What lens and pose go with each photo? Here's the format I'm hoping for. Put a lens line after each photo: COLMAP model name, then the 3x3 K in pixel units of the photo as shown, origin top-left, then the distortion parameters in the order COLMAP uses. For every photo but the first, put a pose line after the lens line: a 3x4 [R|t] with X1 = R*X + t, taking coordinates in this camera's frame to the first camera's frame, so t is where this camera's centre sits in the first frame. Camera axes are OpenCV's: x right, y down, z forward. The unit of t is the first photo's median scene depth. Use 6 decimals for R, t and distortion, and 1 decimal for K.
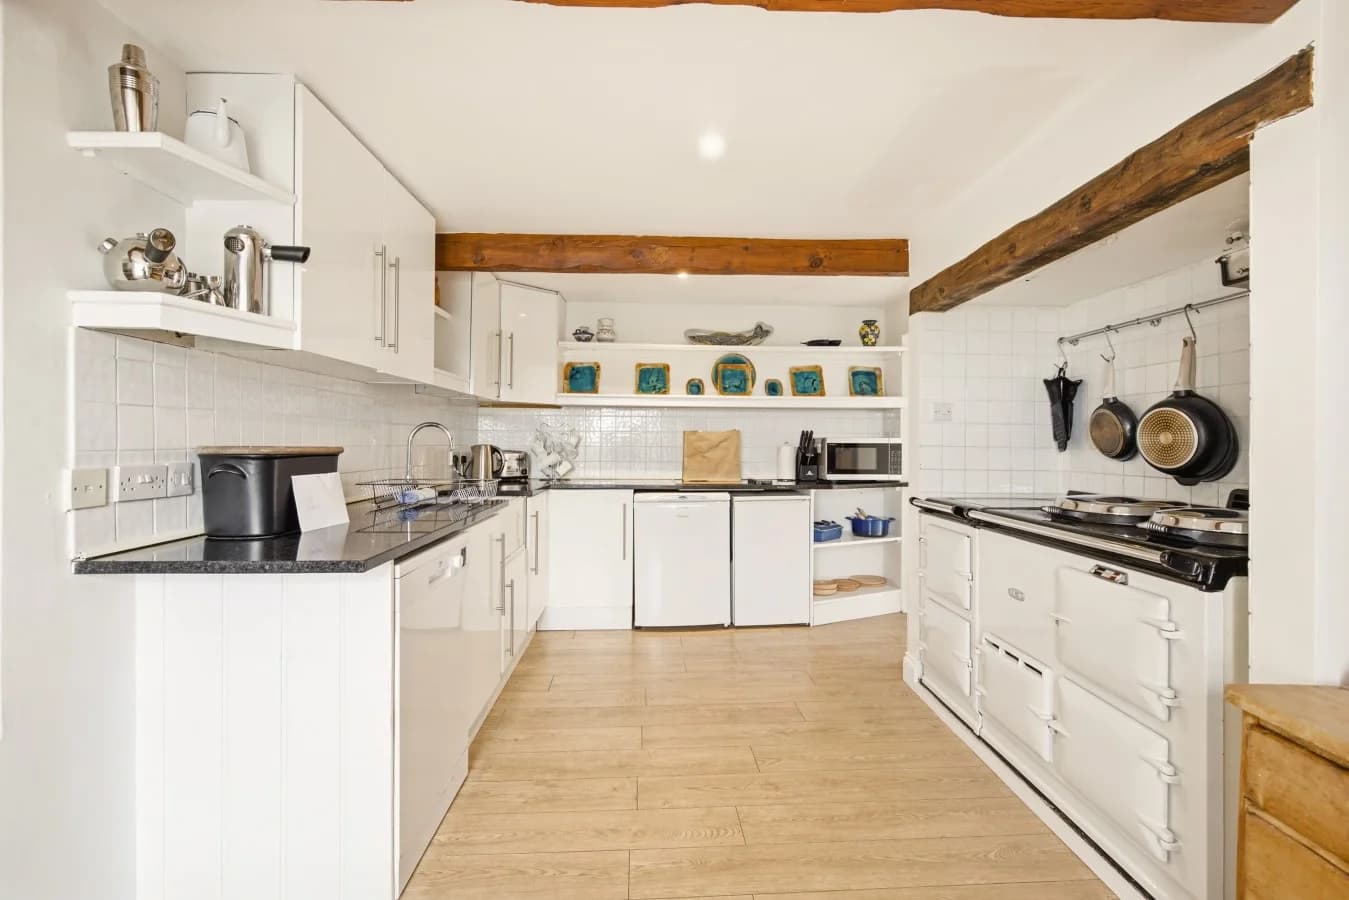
lens RADIAL K [[620.5, 0, 678.9], [0, 620.5, 442.4], [0, 0, 1]] dist [-0.001184, -0.000115]
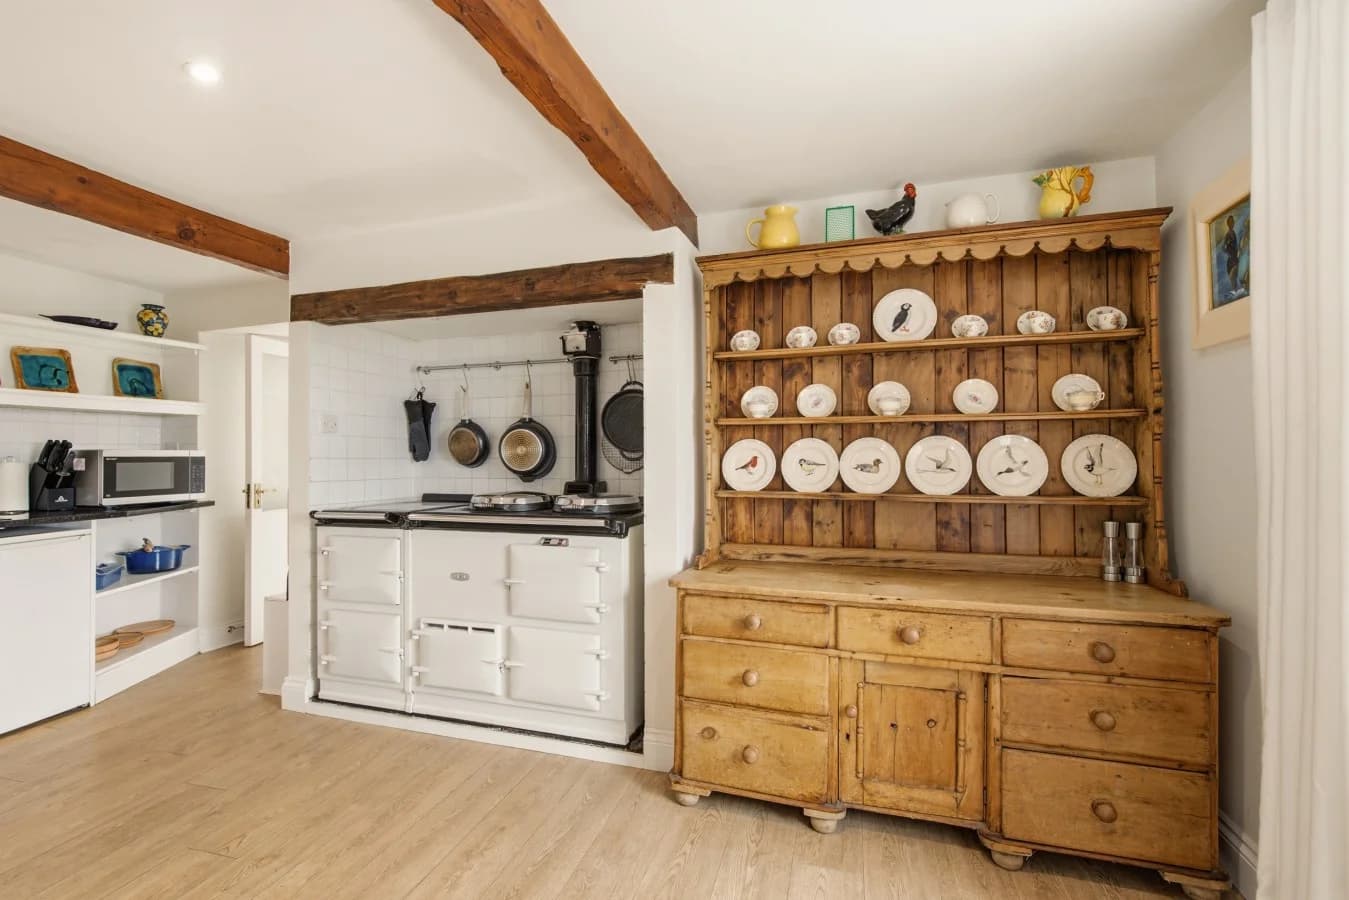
lens RADIAL K [[620.5, 0, 678.9], [0, 620.5, 442.4], [0, 0, 1]] dist [-0.001184, -0.000115]
pose [[0.325857, 0.015119, 0.945298, -0.349710], [0.006918, 0.999807, -0.018376, 0.003294], [-0.945394, 0.012527, 0.325690, 0.135440]]
